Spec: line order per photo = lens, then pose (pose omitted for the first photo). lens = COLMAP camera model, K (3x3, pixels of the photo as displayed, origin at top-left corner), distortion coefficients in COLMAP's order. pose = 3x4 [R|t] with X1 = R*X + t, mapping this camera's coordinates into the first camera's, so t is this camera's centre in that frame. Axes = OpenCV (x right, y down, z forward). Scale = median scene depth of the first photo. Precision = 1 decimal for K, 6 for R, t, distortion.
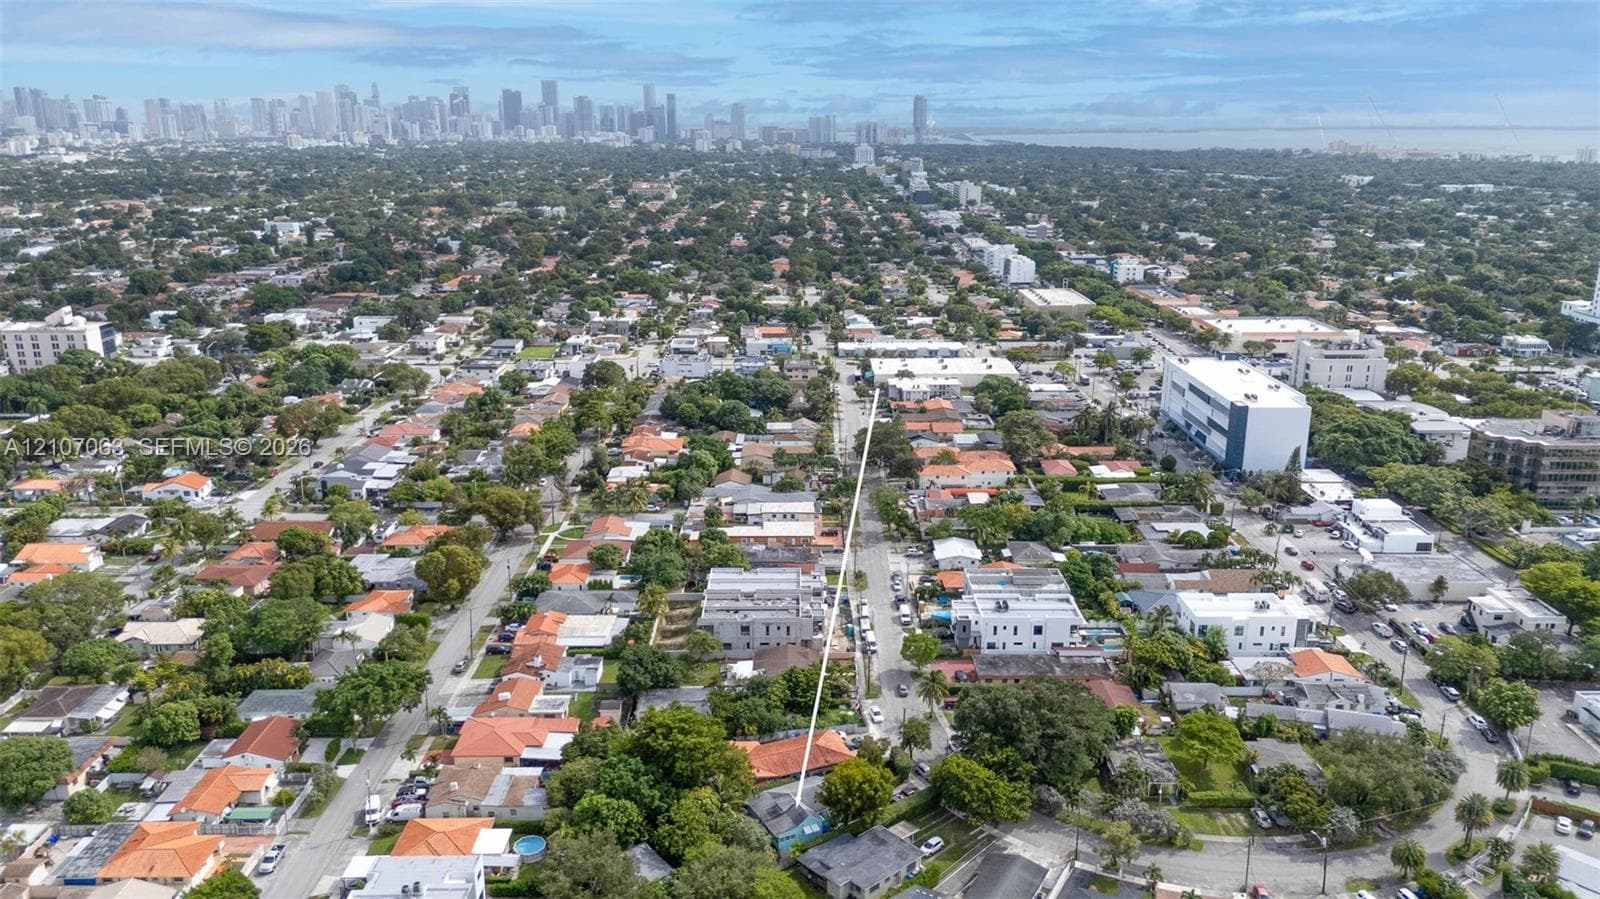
lens RADIAL K [[1187.9, 0, 802.4], [0, 1187.9, 442.1], [0, 0, 1]] dist [0.085837, -0.089971]
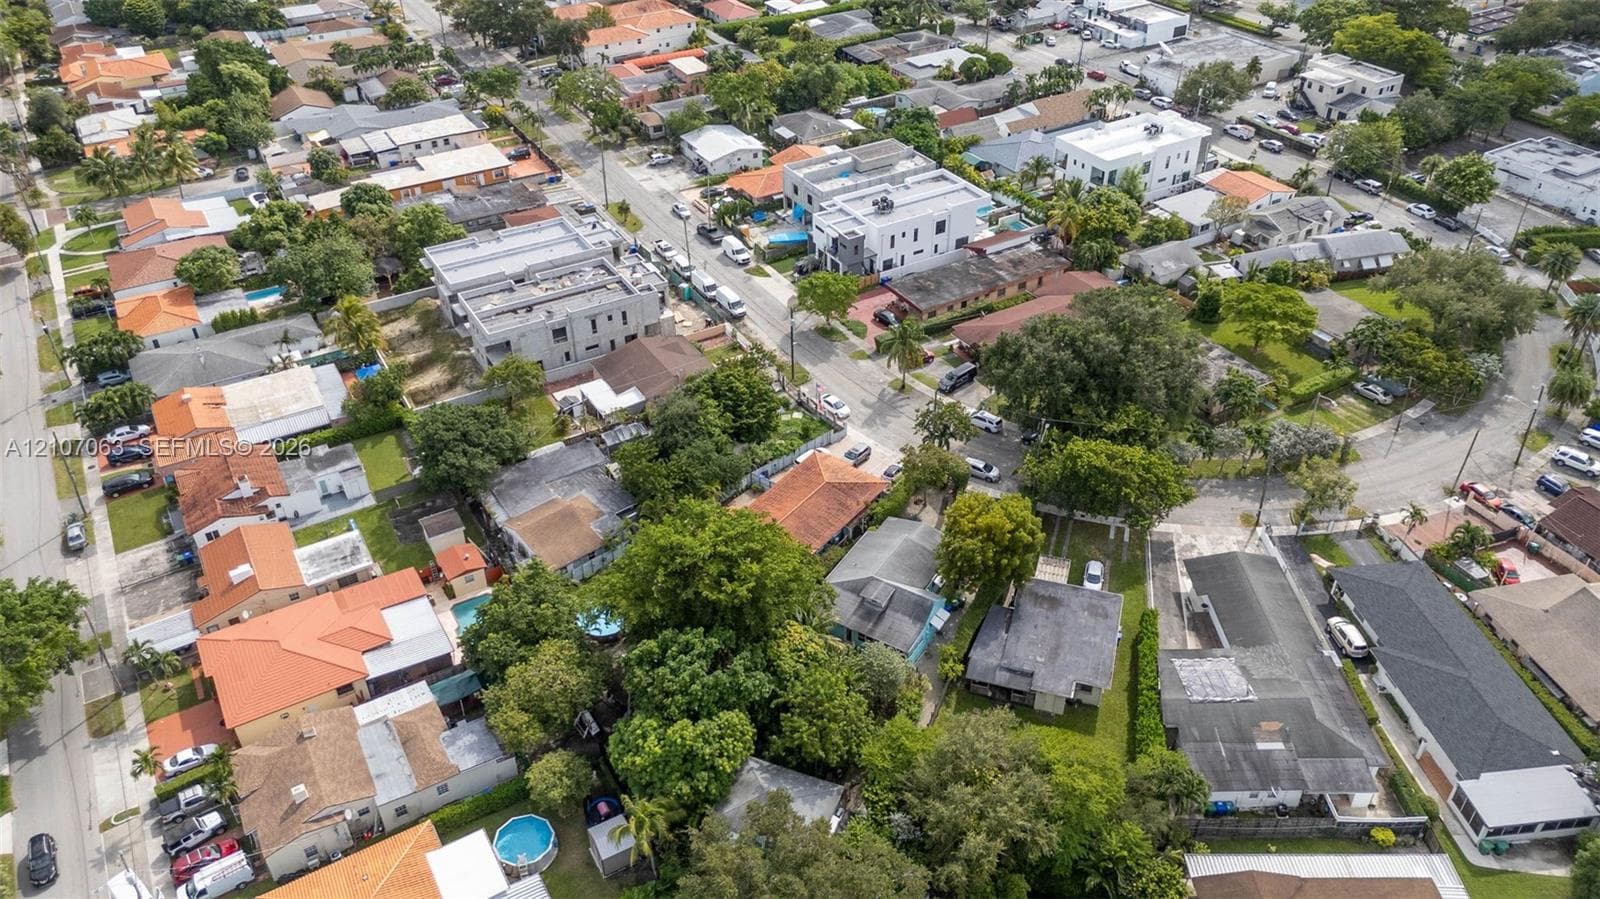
lens RADIAL K [[1187.9, 0, 808.8], [0, 1187.9, 465.0], [0, 0, 1]] dist [0.085837, -0.089971]
pose [[0.863082, -0.305581, 0.402131, -0.193408], [0.145434, 0.912843, 0.381533, 0.001935], [-0.483672, -0.270811, 0.832300, 0.375825]]
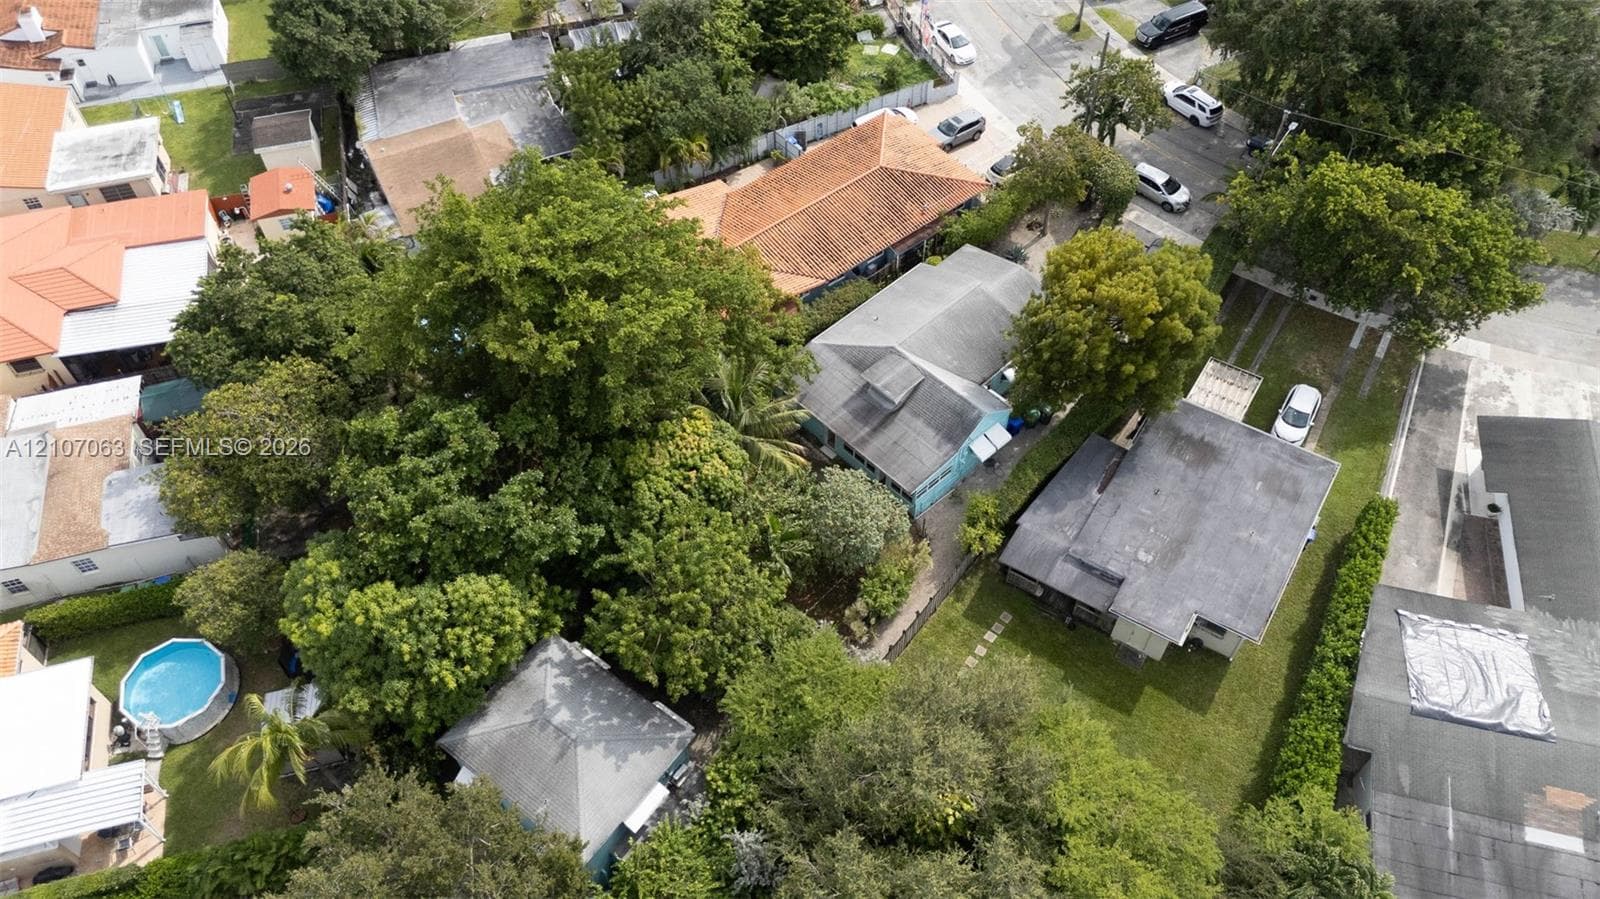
lens RADIAL K [[1187.9, 0, 792.3], [0, 1187.9, 466.9], [0, 0, 1]] dist [0.085837, -0.089971]
pose [[0.965021, -0.211846, 0.154451, -0.073931], [0.079665, 0.798213, 0.597084, 0.078513], [-0.249775, -0.563895, 0.787169, 0.511167]]
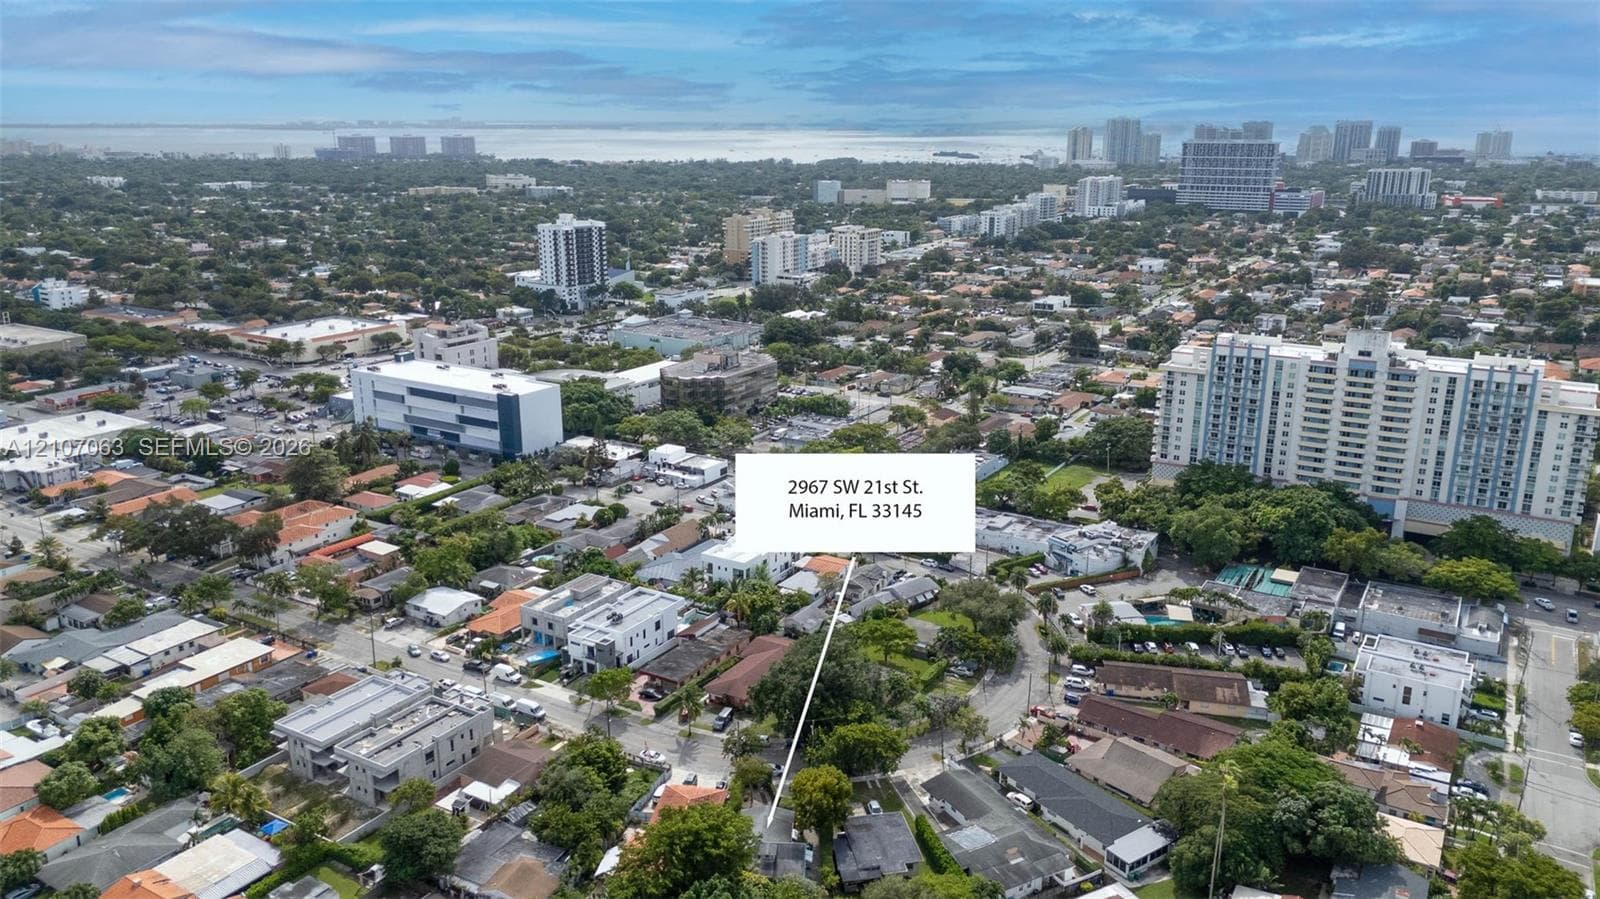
lens RADIAL K [[1187.9, 0, 830.2], [0, 1187.9, 398.4], [0, 0, 1]] dist [0.085837, -0.089971]
pose [[0.513878, -0.195917, 0.835192, -0.503060], [0.222773, 0.970649, 0.090624, -0.083276], [-0.828433, 0.139489, 0.542440, 0.285868]]
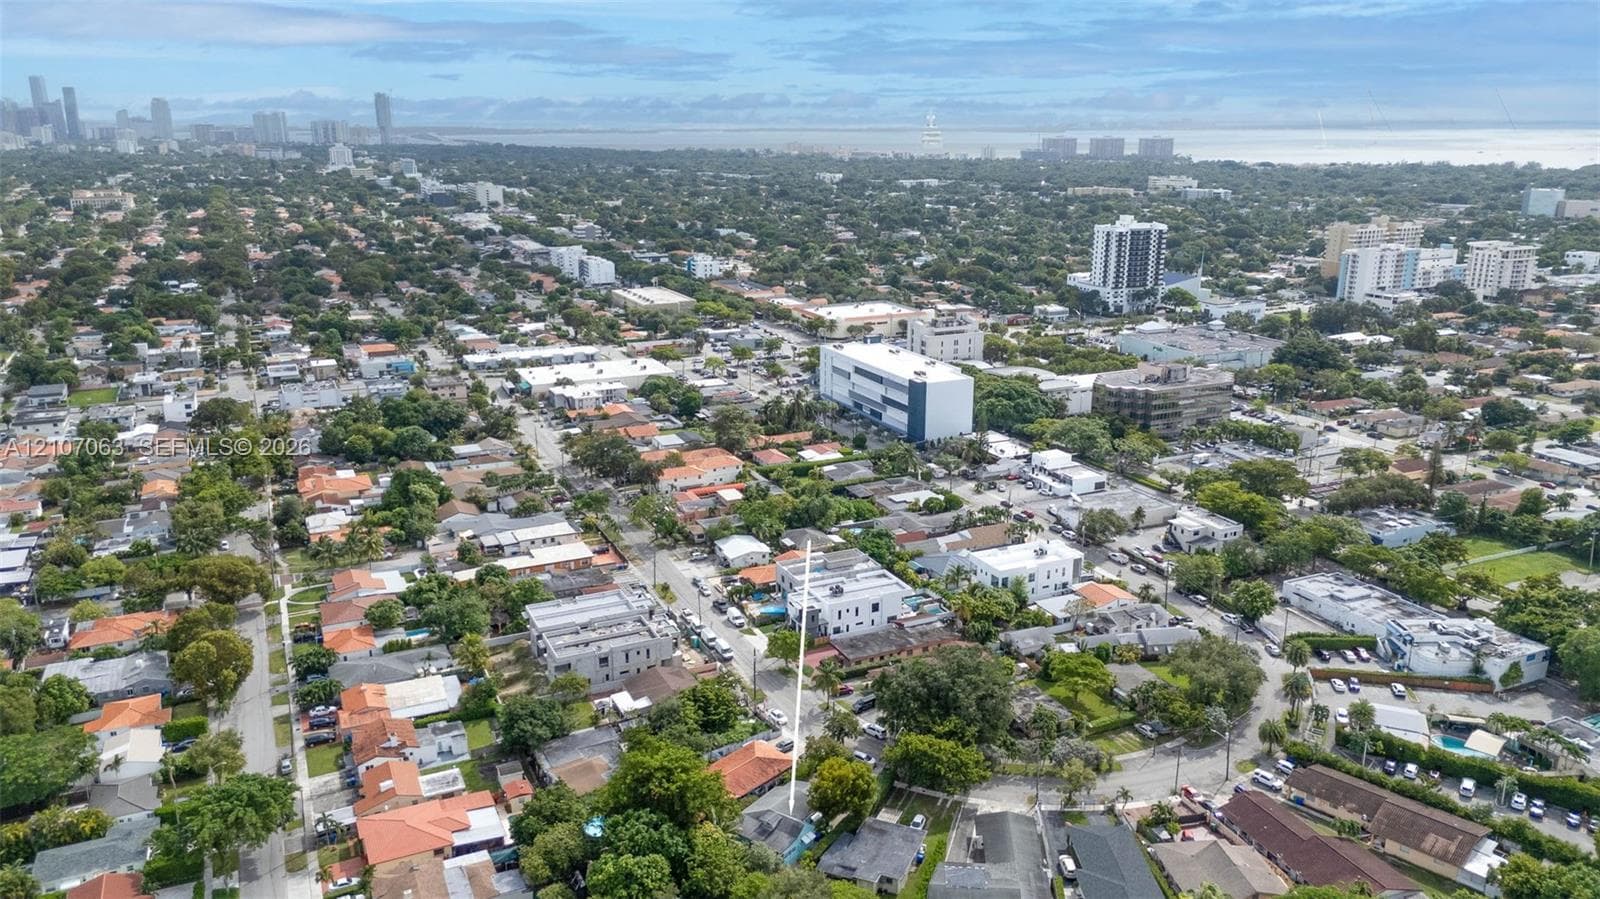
lens RADIAL K [[1187.9, 0, 810.1], [0, 1187.9, 458.9], [0, 0, 1]] dist [0.085837, -0.089971]
pose [[0.904807, -0.117970, 0.409155, -0.250067], [0.112860, 0.992933, 0.036711, -0.015842], [-0.410594, 0.012961, 0.911726, 0.067489]]
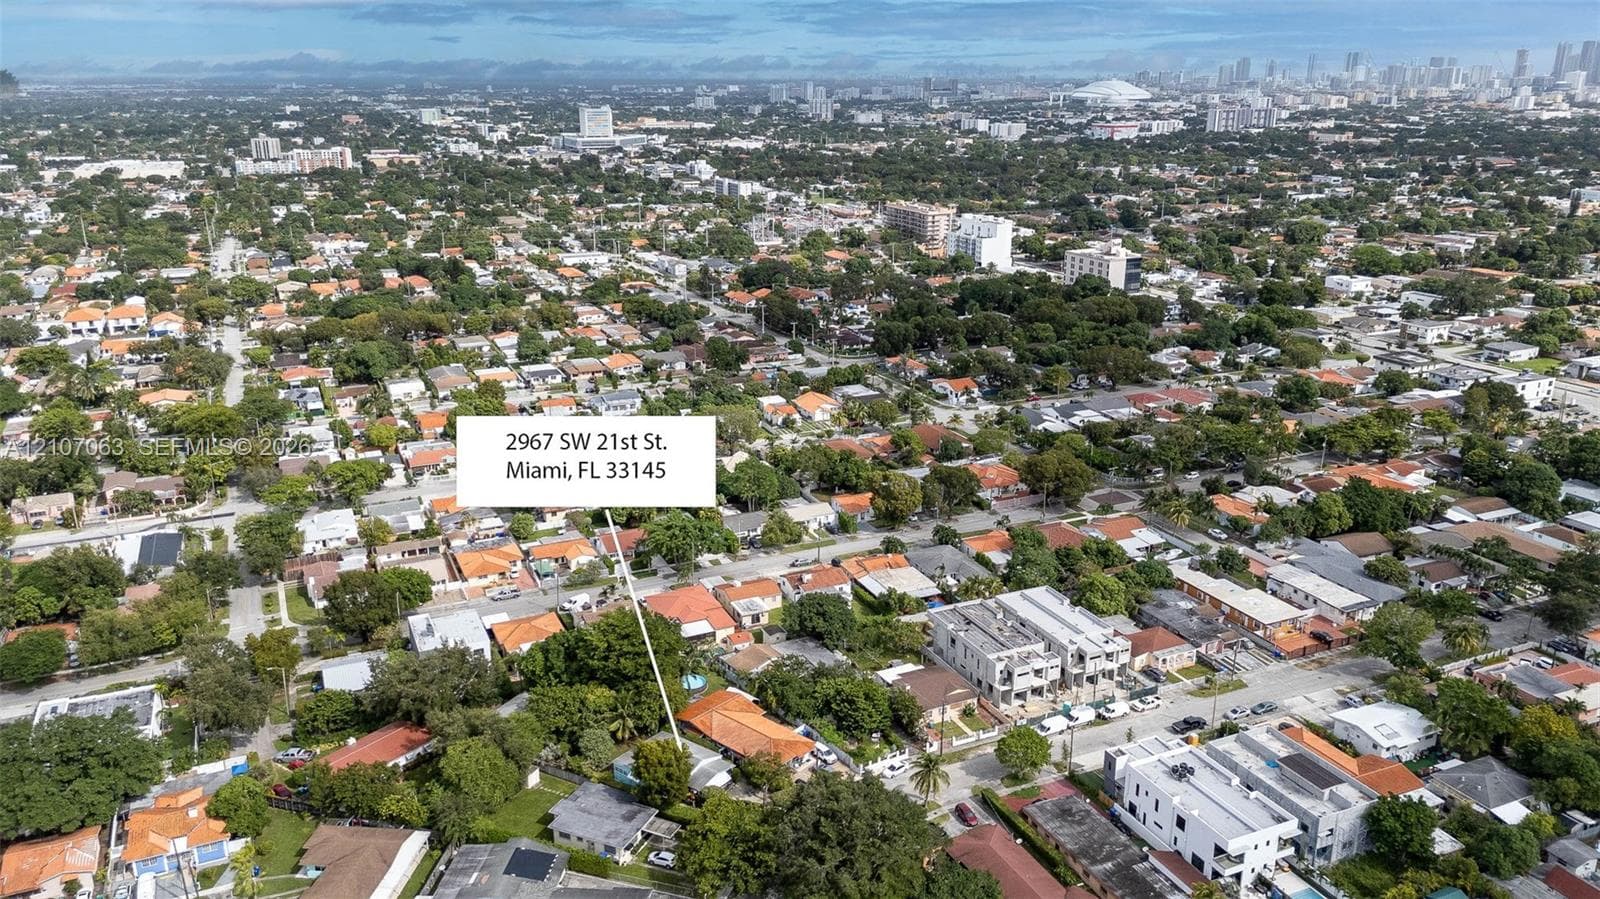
lens RADIAL K [[1187.9, 0, 801.7], [0, 1187.9, 440.7], [0, 0, 1]] dist [0.085837, -0.089971]
pose [[0.399771, 0.268382, -0.876444, 0.619988], [-0.235447, 0.954159, 0.184786, -0.122454], [0.885860, 0.132484, 0.444635, 0.441902]]
